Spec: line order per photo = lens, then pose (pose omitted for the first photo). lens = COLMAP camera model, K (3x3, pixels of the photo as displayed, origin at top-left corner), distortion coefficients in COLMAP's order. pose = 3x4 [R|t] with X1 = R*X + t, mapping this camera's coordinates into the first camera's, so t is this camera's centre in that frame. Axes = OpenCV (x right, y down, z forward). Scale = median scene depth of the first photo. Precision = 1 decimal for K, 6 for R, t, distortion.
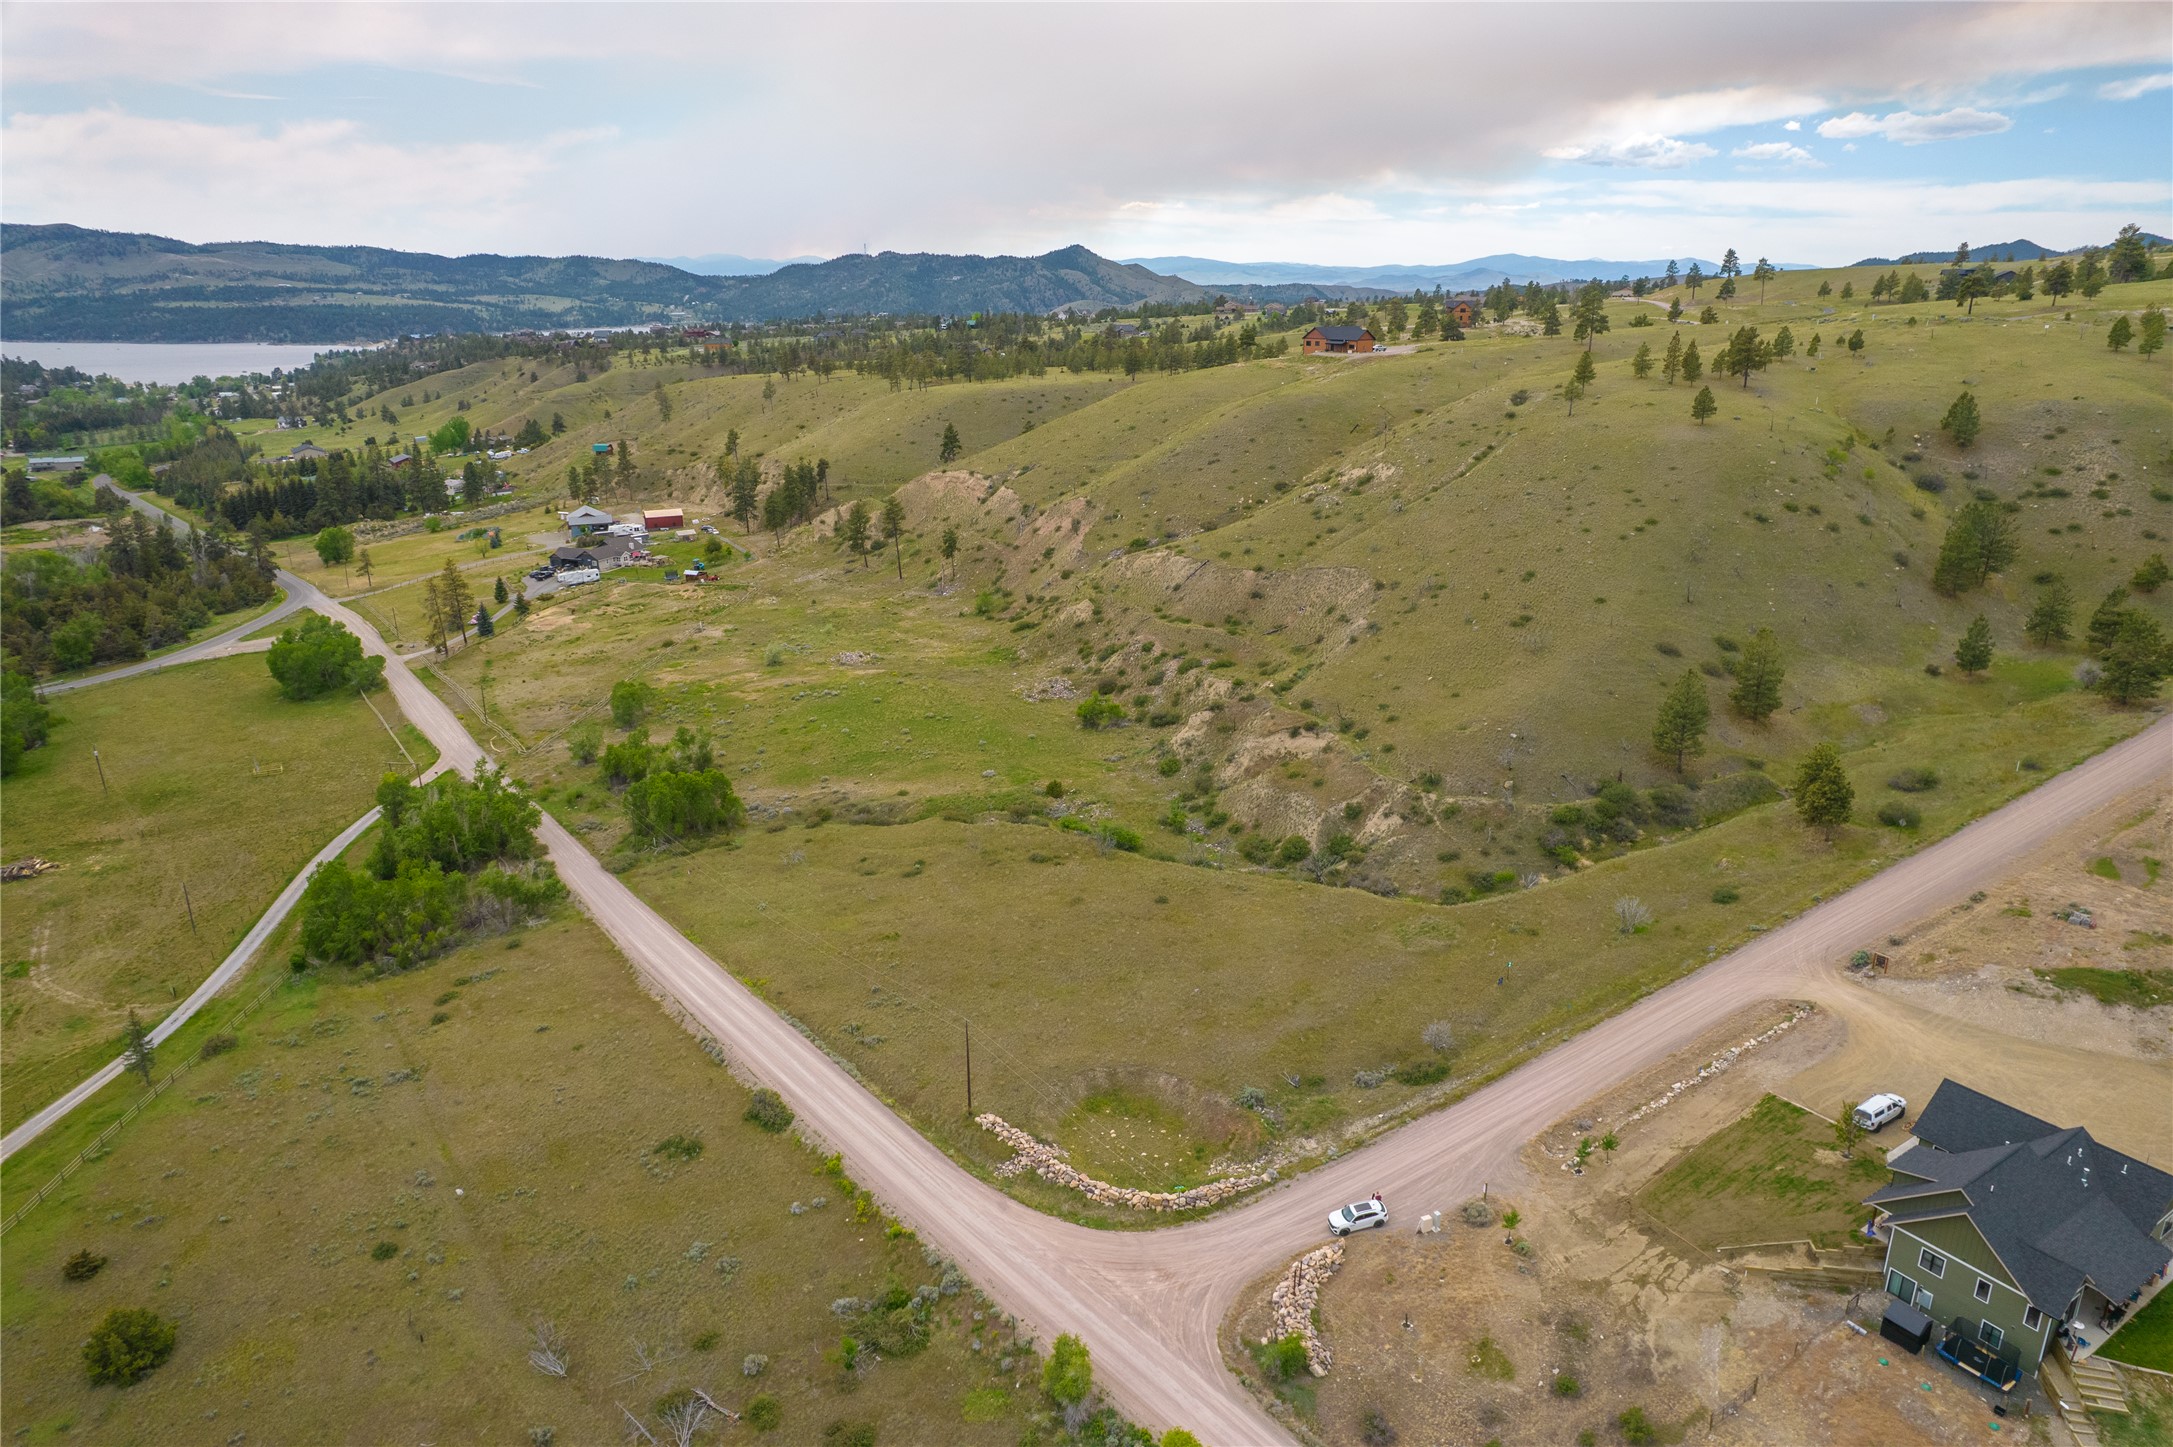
lens RADIAL K [[1376.2, 0, 1095.5], [0, 1376.2, 754.5], [0, 0, 1]] dist [-0.072006, 0.059820]
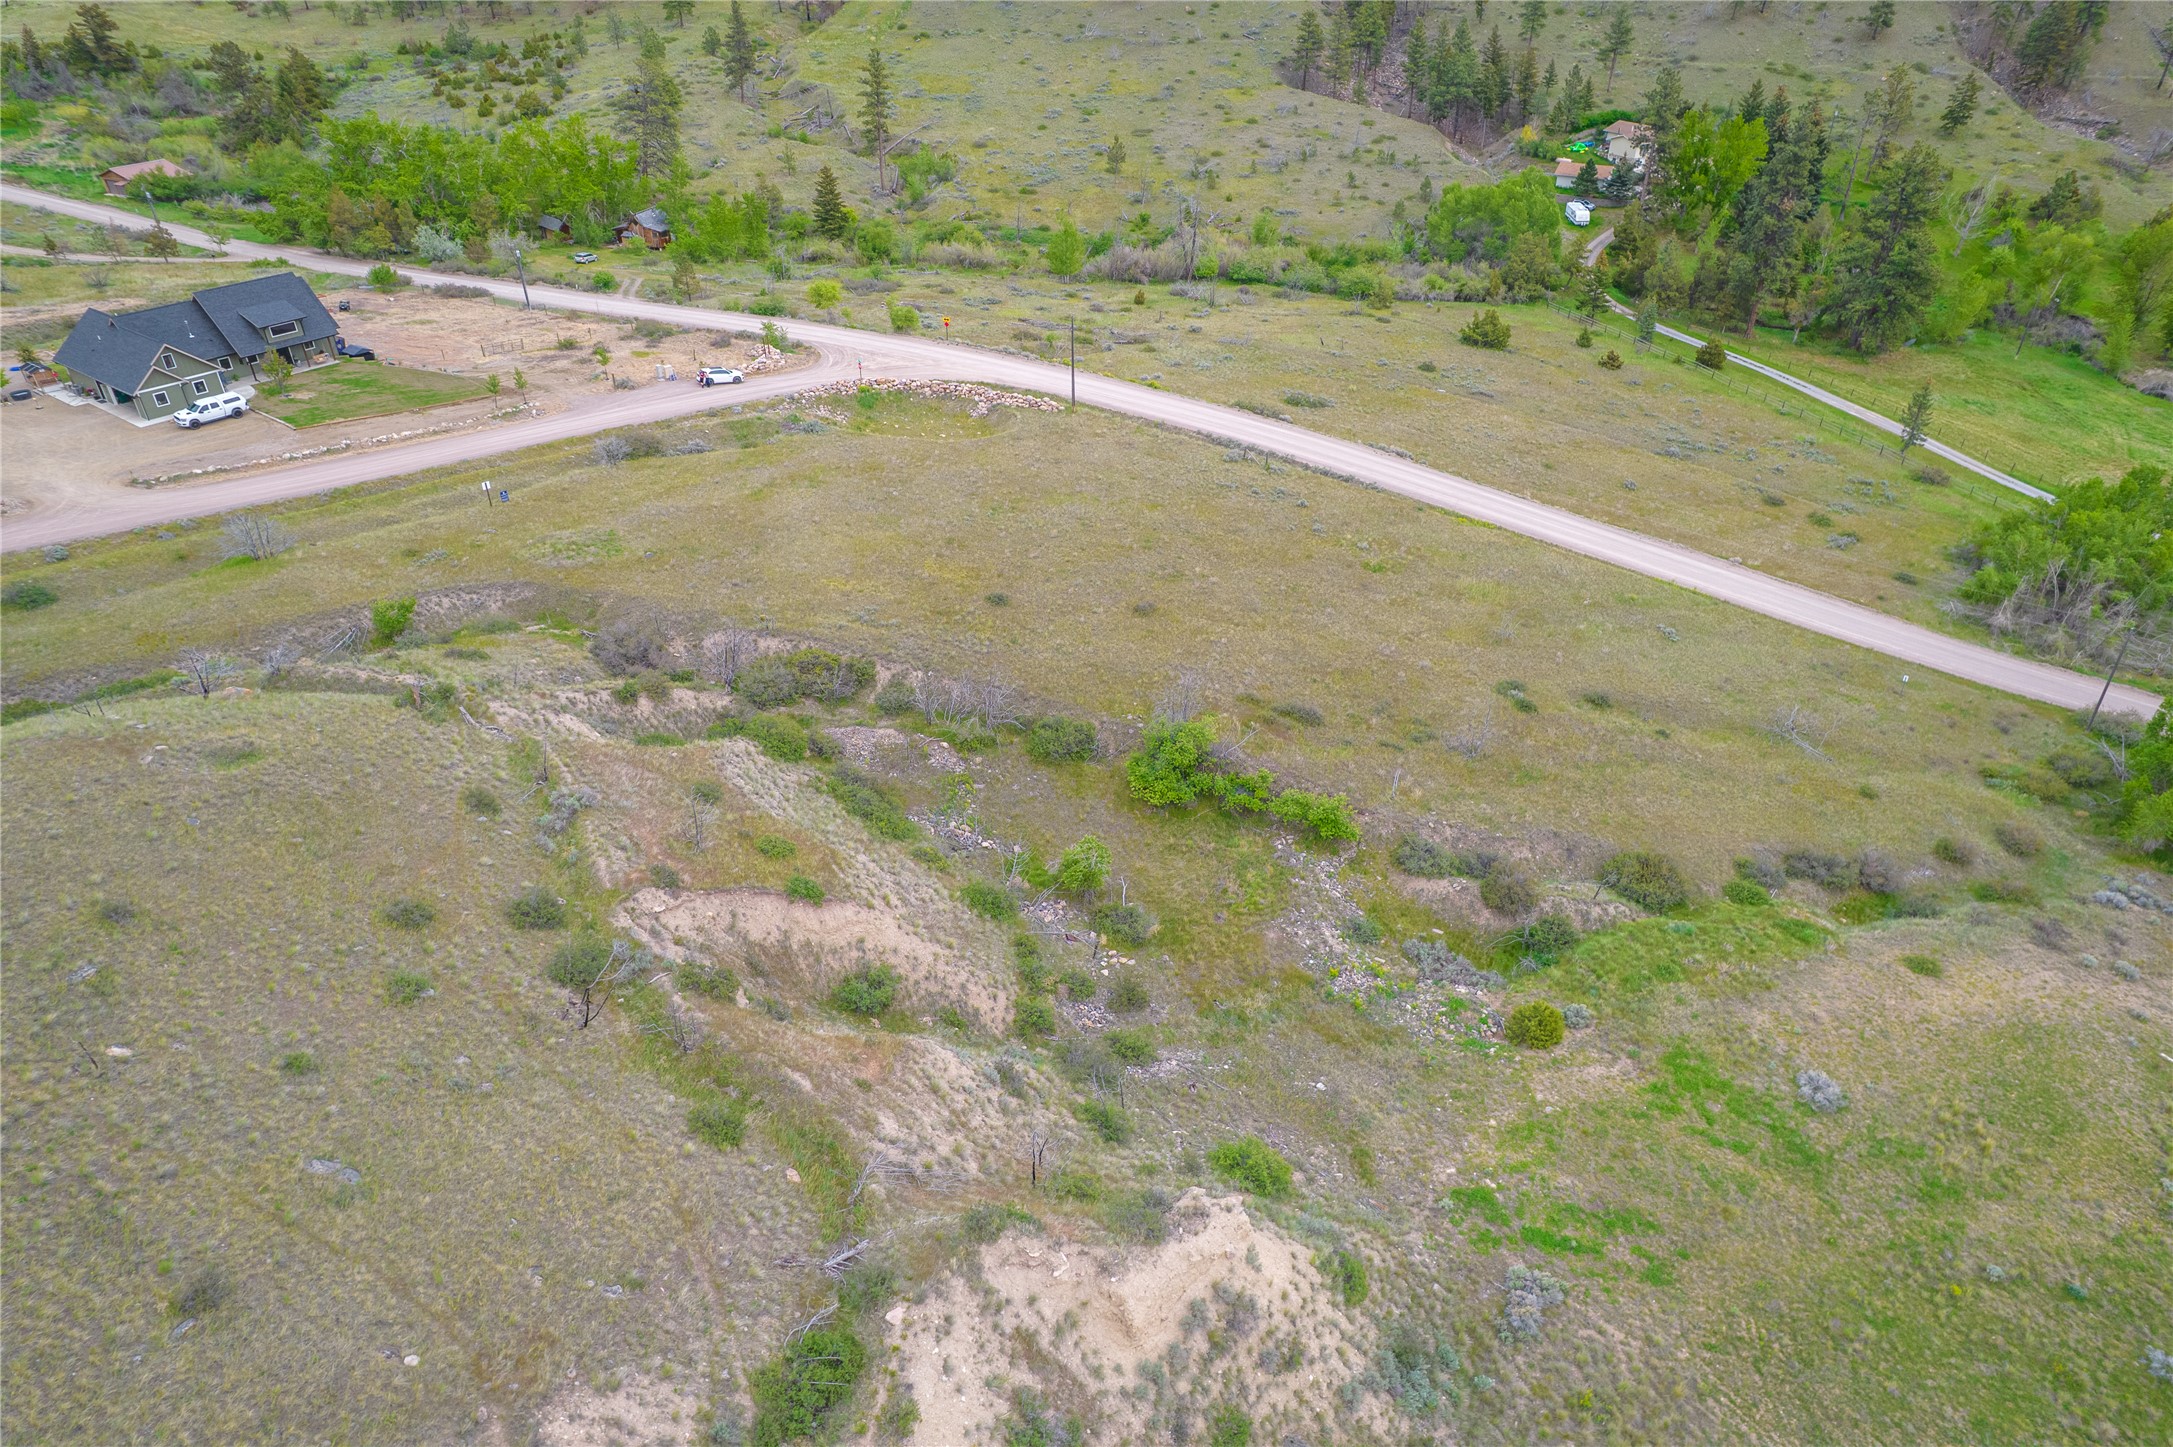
lens RADIAL K [[1376.2, 0, 1095.5], [0, 1376.2, 754.5], [0, 0, 1]] dist [-0.072006, 0.059820]
pose [[-0.942552, 0.192980, -0.272681, 0.173581], [-0.101651, 0.611873, 0.784397, -0.313042], [0.318219, 0.767053, -0.557105, 1.329571]]
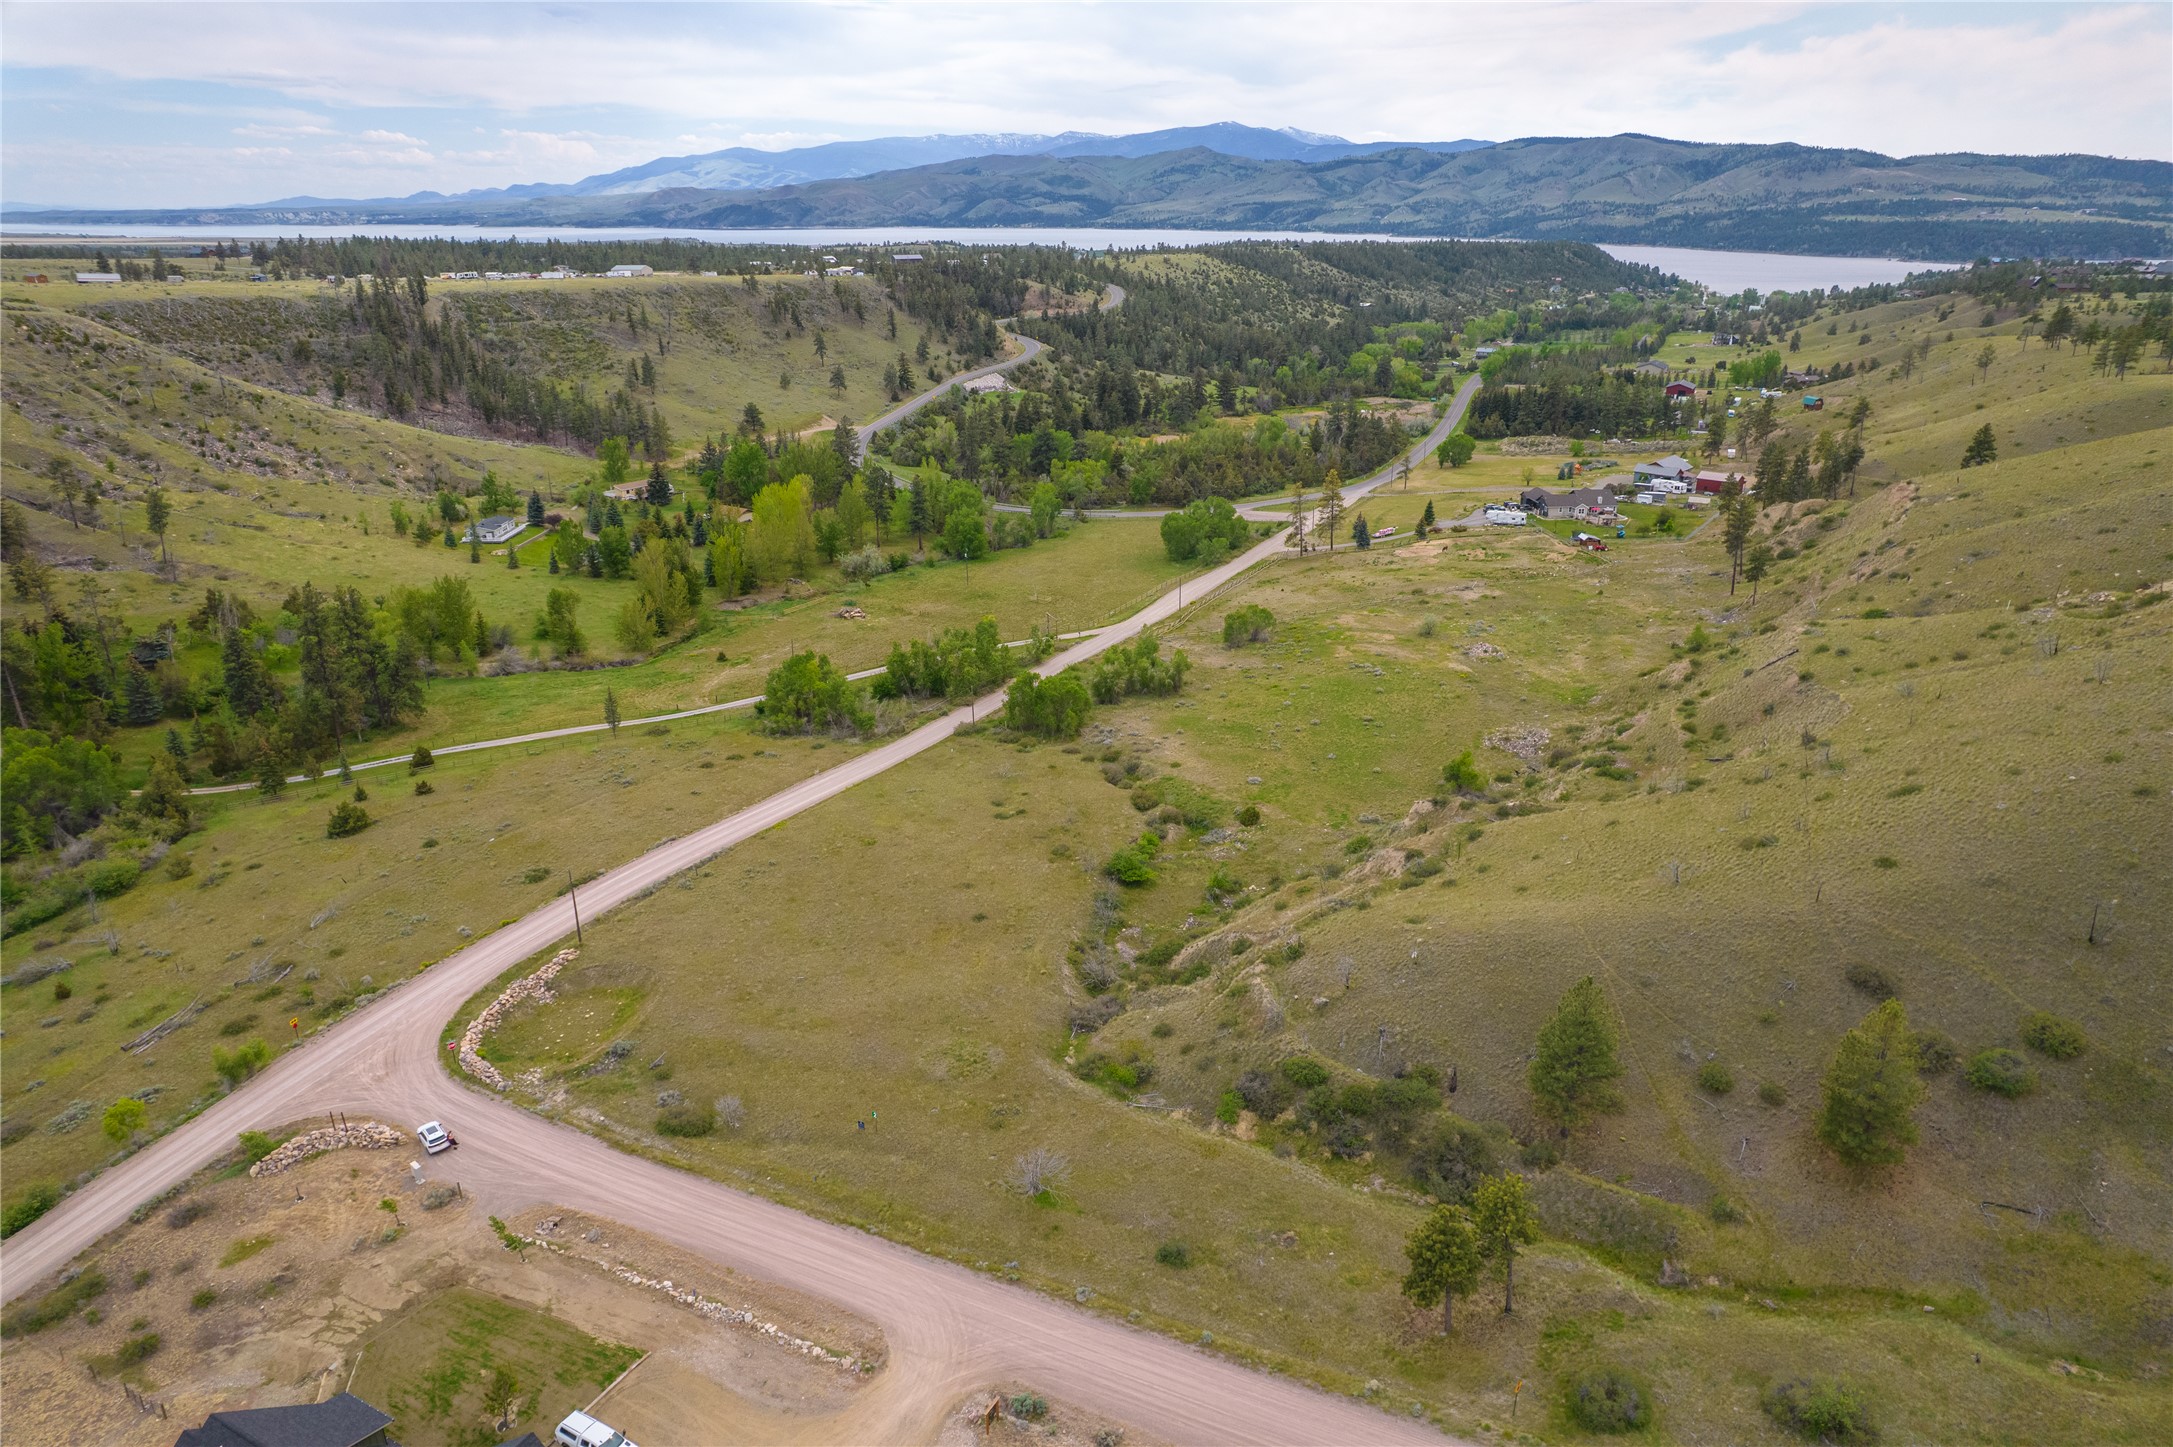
lens RADIAL K [[1399.6, 0, 1099.2], [0, 1399.6, 715.1], [0, 0, 1]] dist [-0.077540, 0.076170]
pose [[0.471690, 0.306962, -0.826610, 0.794015], [-0.285296, 0.940153, 0.186328, -0.217068], [0.834335, 0.147940, 0.531036, 0.505394]]
